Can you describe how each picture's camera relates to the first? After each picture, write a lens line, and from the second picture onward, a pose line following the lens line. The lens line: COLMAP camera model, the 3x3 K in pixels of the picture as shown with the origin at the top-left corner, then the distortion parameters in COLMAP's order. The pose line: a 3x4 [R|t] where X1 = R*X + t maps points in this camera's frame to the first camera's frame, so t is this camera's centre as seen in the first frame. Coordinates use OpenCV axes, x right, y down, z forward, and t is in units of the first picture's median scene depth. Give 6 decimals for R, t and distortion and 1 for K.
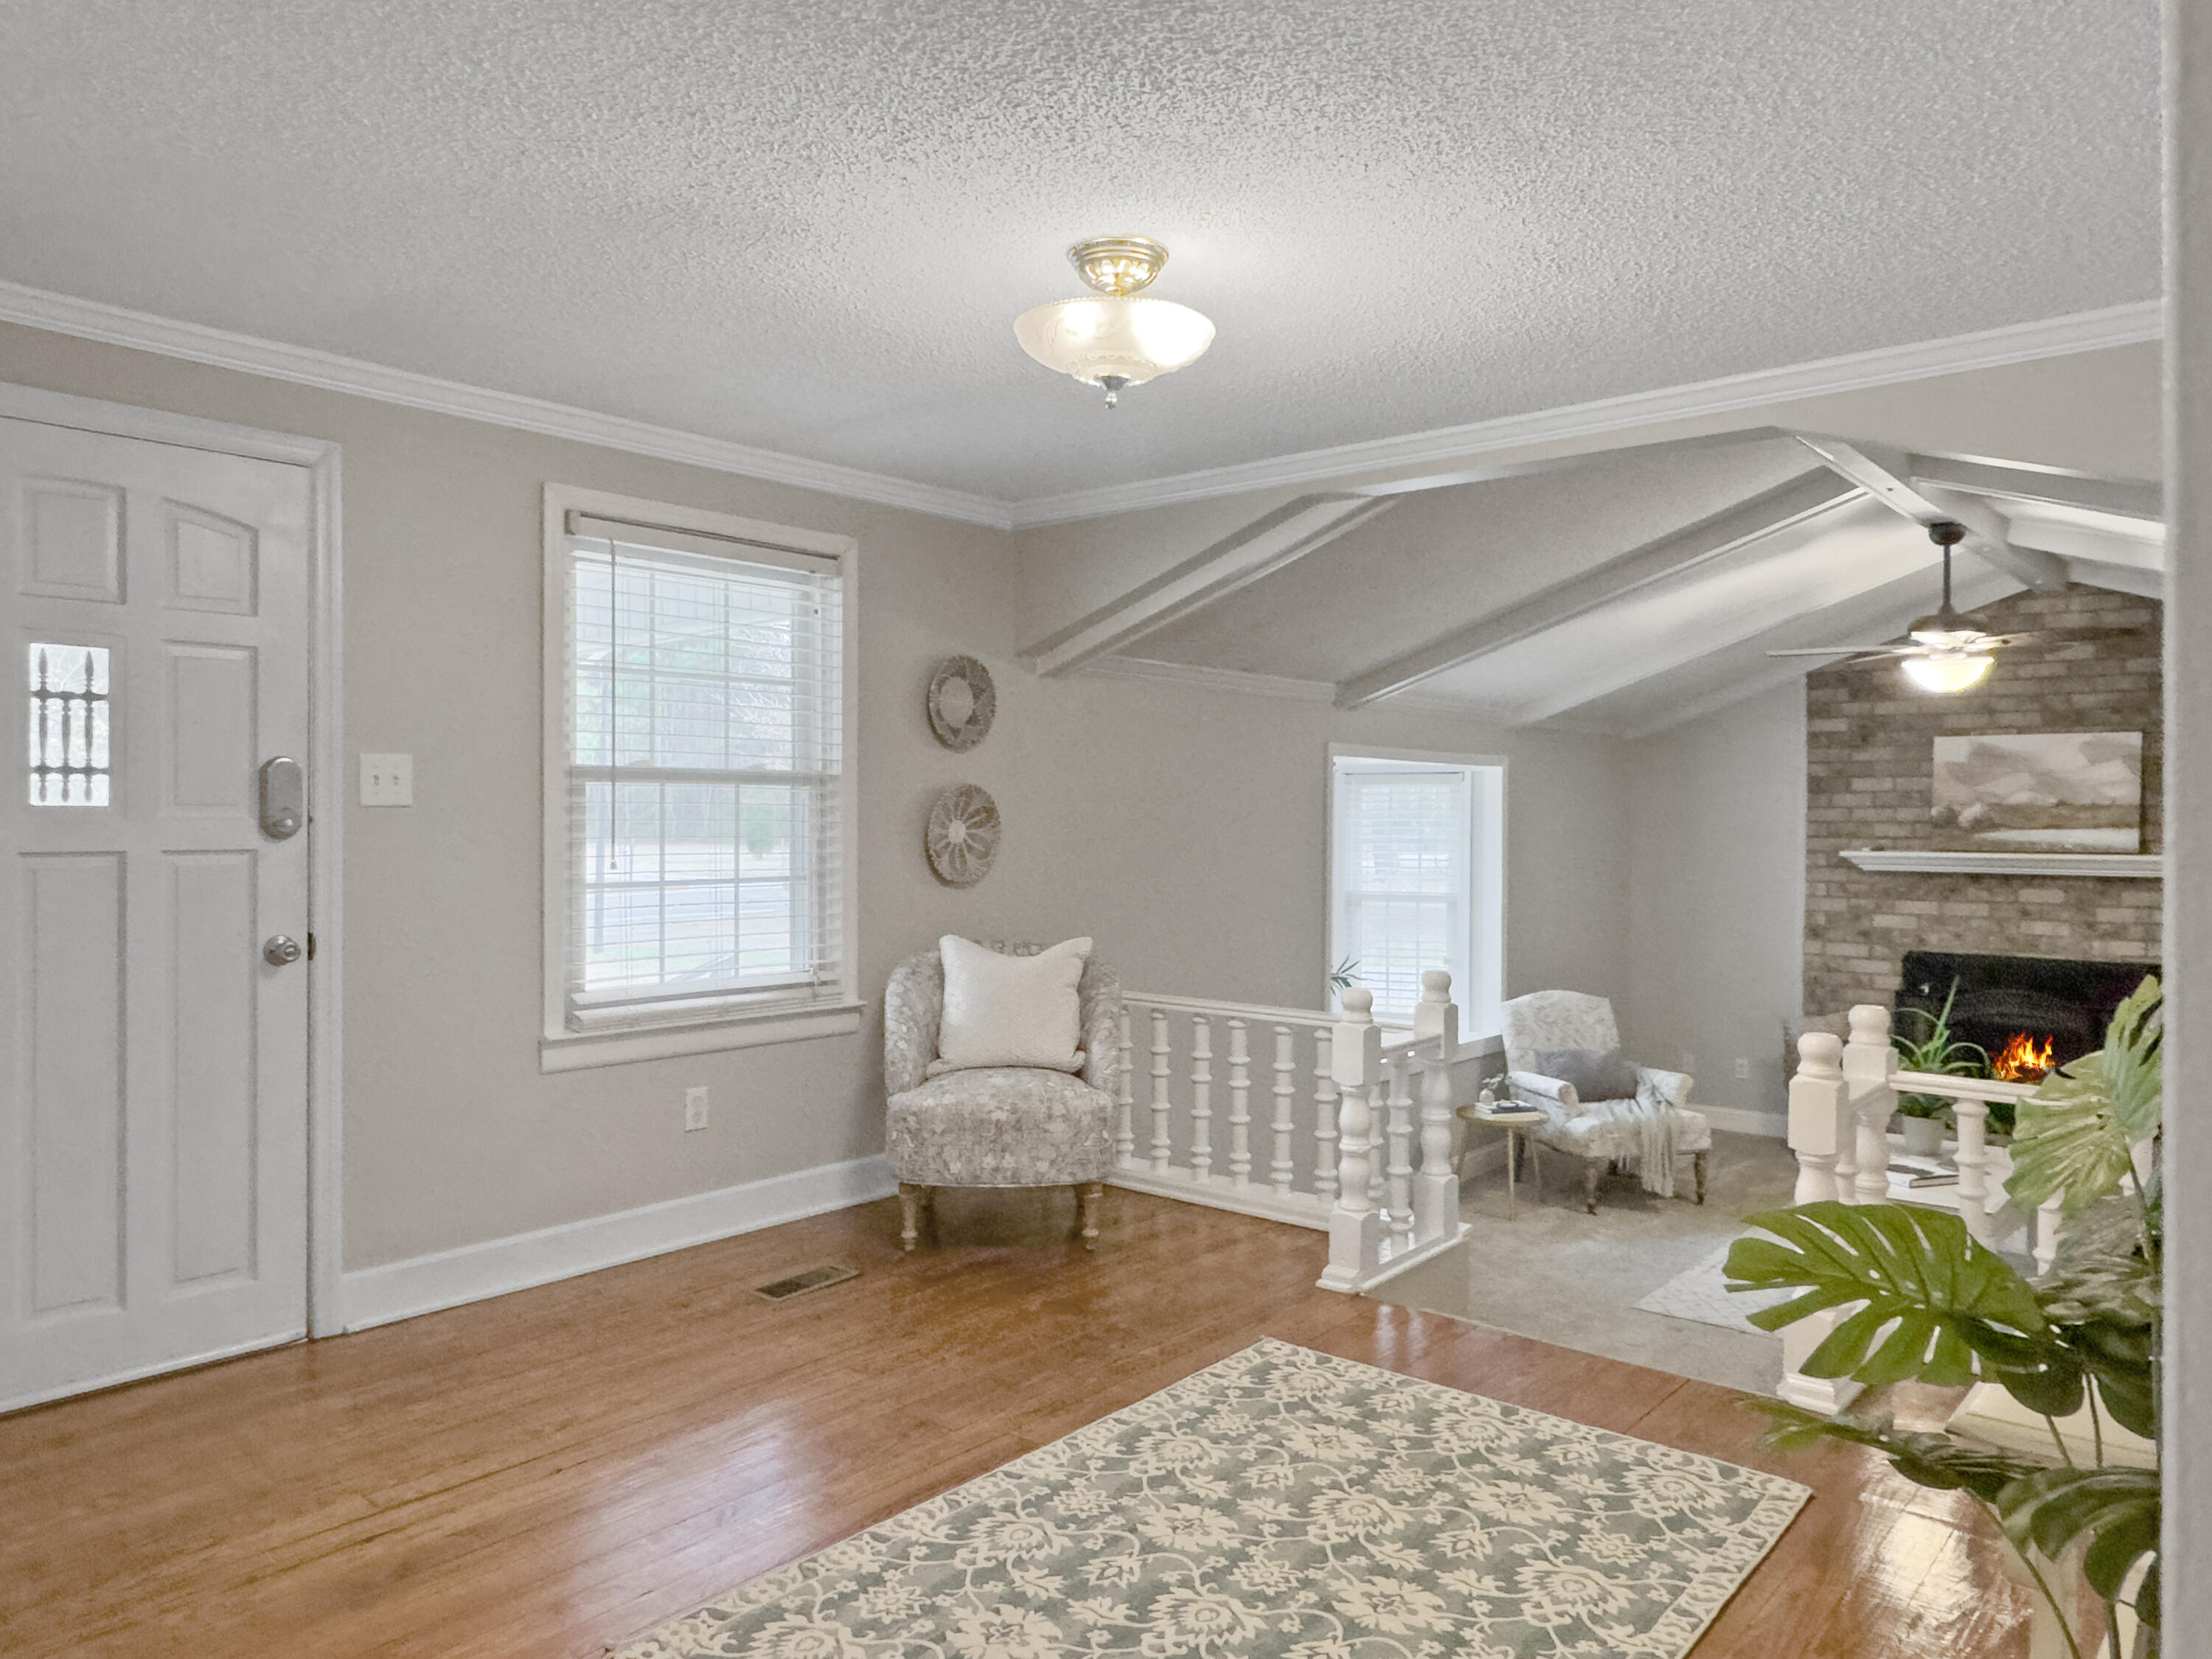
lens RADIAL K [[1542.1, 0, 1107.7], [0, 1542.1, 823.1], [0, 0, 1]] dist [0.007606, 0.003964]
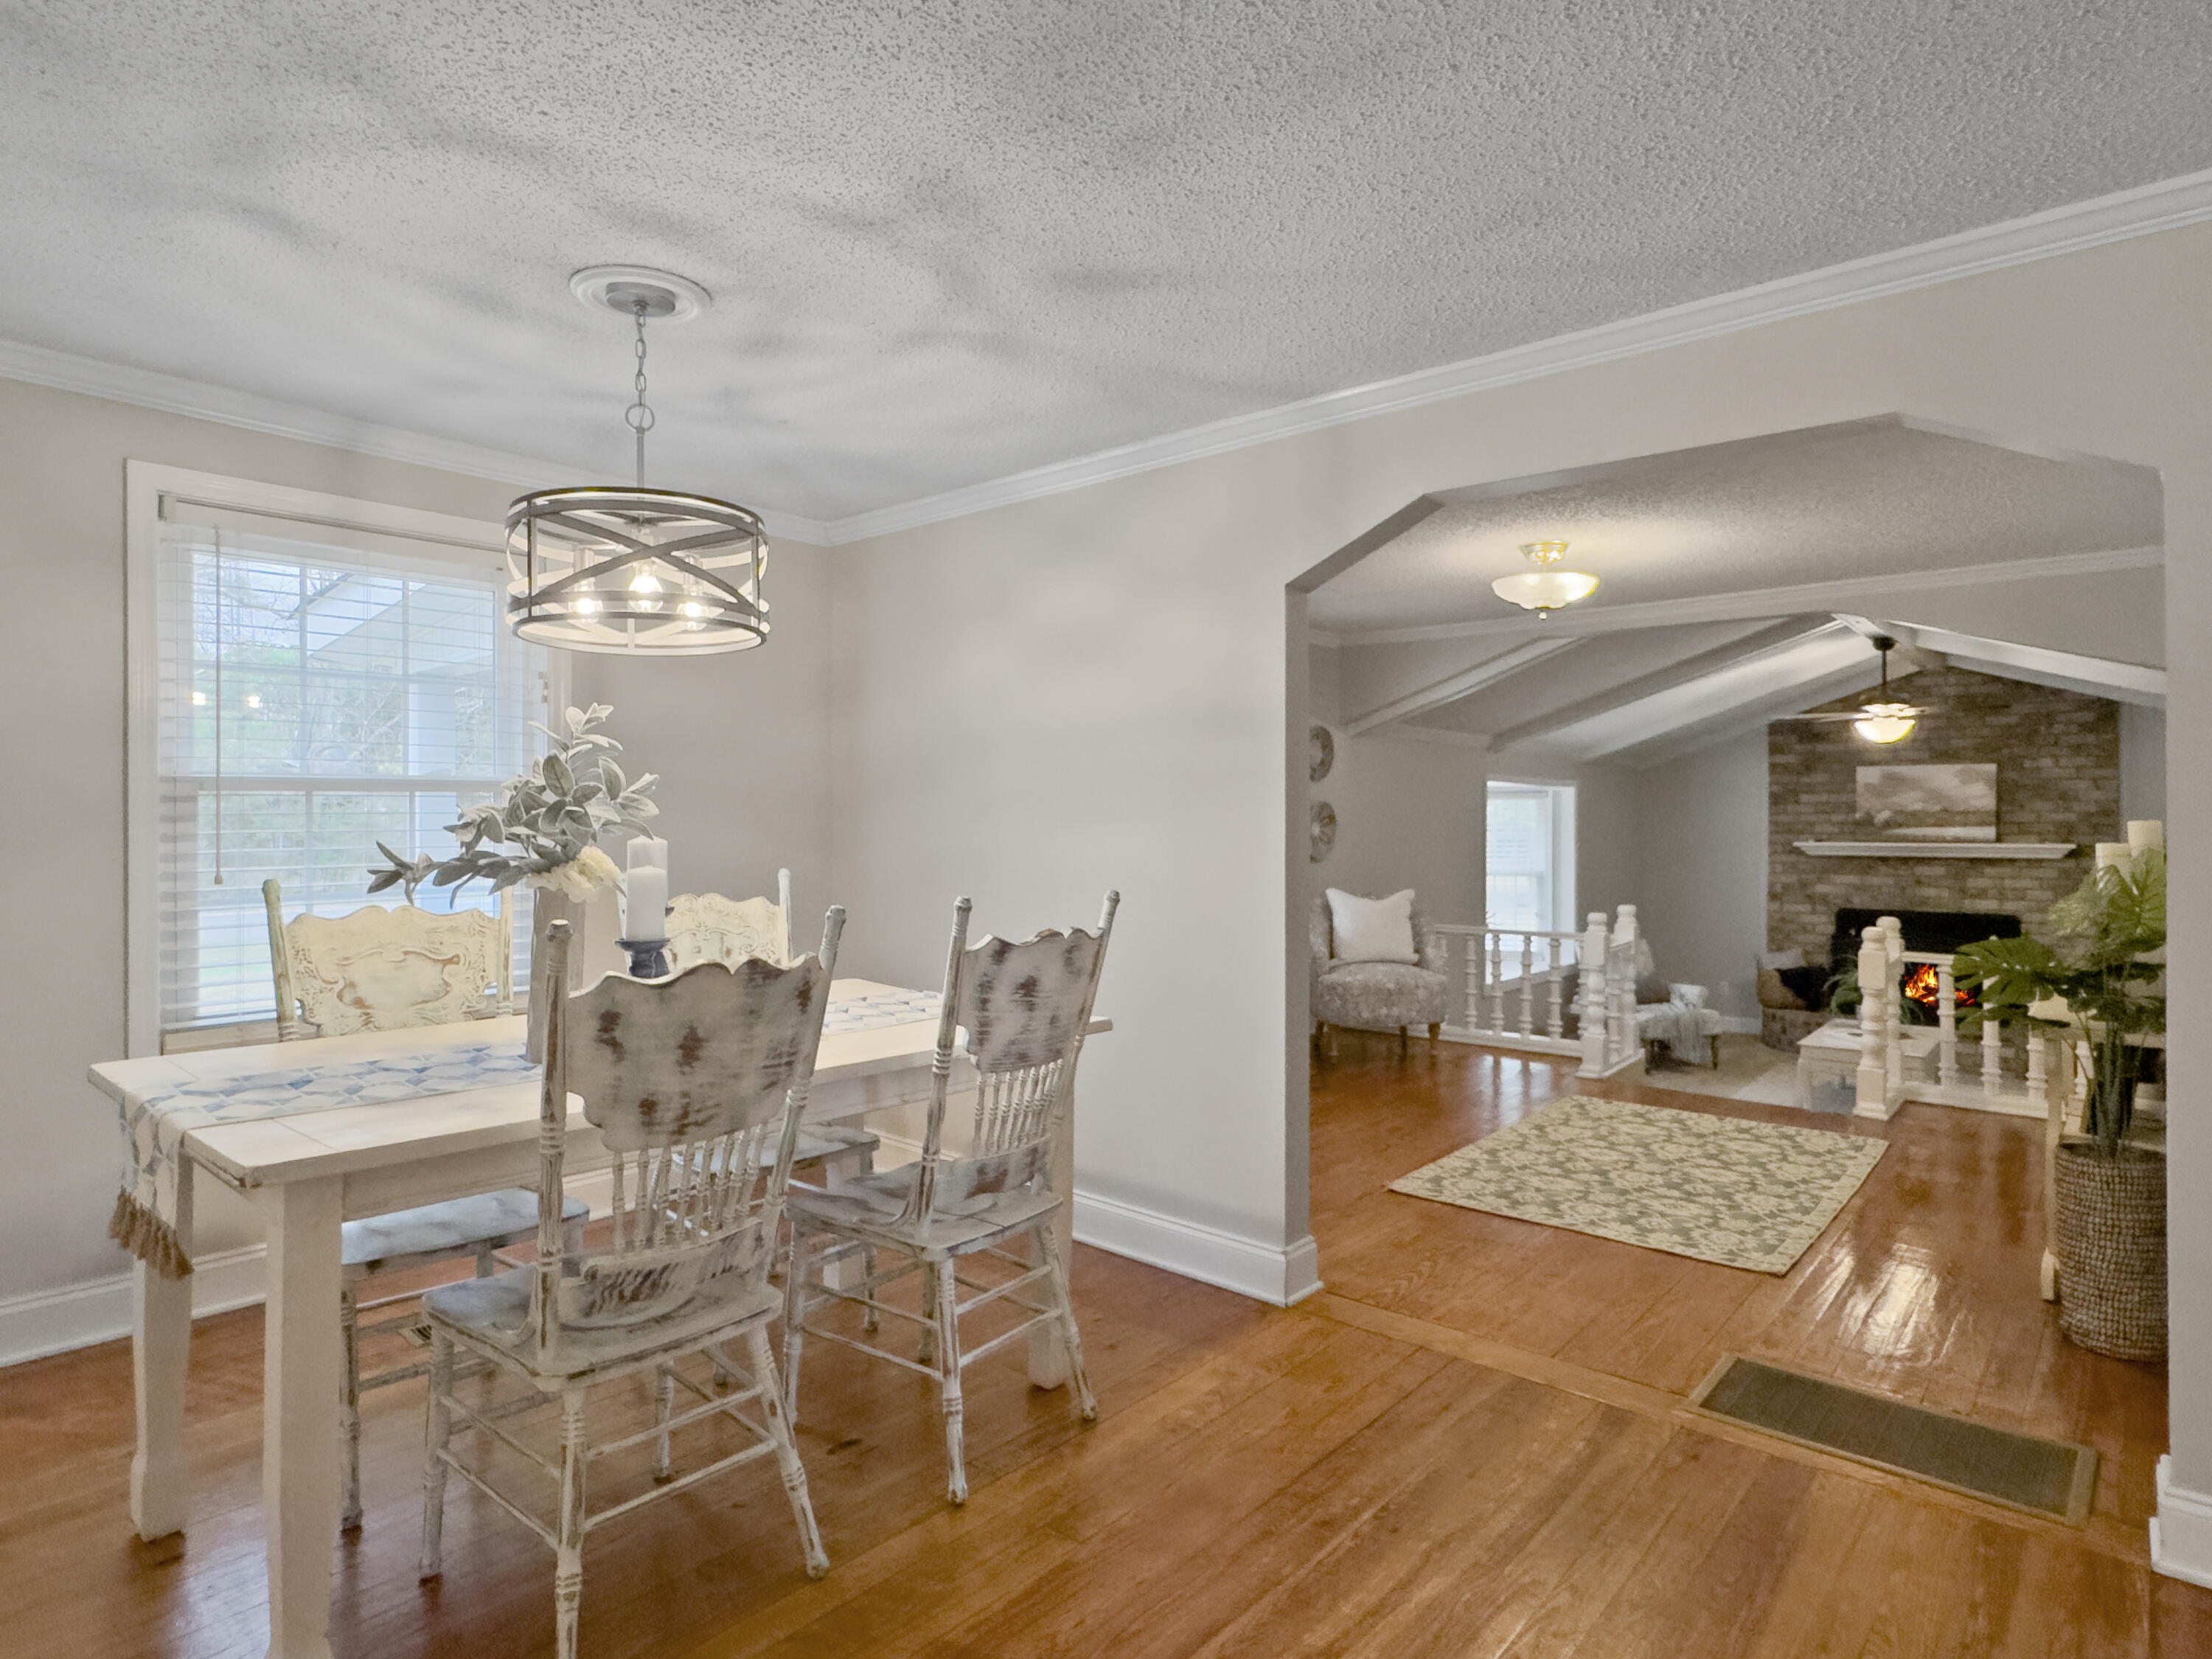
lens RADIAL K [[1232.5, 0, 1095.2], [0, 1232.5, 818.9], [0, 0, 1]] dist [-0.000051, -0.000582]
pose [[0.999869, -0.004010, -0.015672, -0.202941], [0.003879, 0.999957, -0.008369, 0.002824], [0.015704, 0.008307, 0.999842, -0.231652]]
